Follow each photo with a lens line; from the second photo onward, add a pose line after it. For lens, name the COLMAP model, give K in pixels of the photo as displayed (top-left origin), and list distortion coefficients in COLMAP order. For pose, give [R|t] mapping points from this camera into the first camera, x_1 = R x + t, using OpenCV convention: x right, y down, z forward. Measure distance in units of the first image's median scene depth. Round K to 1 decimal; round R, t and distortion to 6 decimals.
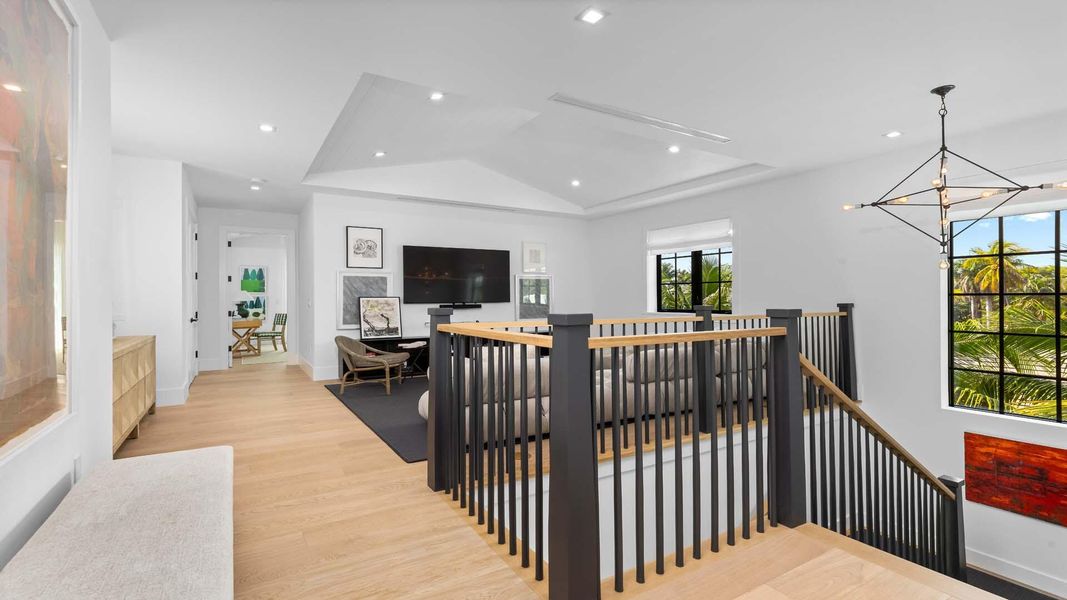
lens RADIAL K [[485.3, 0, 532.7], [0, 485.3, 295.9], [0, 0, 1]] dist [-0.002062, -0.000385]
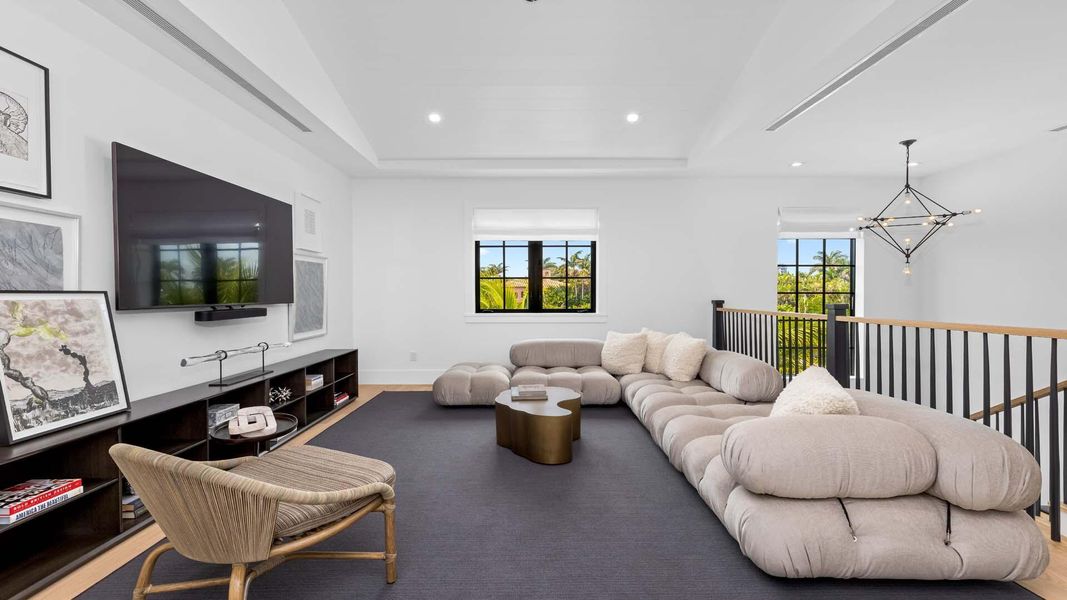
lens RADIAL K [[485.3, 0, 534.7], [0, 485.3, 299.0], [0, 0, 1]] dist [-0.002062, -0.000385]
pose [[0.510899, -0.004633, 0.859628, -0.416872], [-0.003457, 0.999966, 0.007445, 0.003980], [-0.859634, -0.006775, 0.510866, 0.577133]]
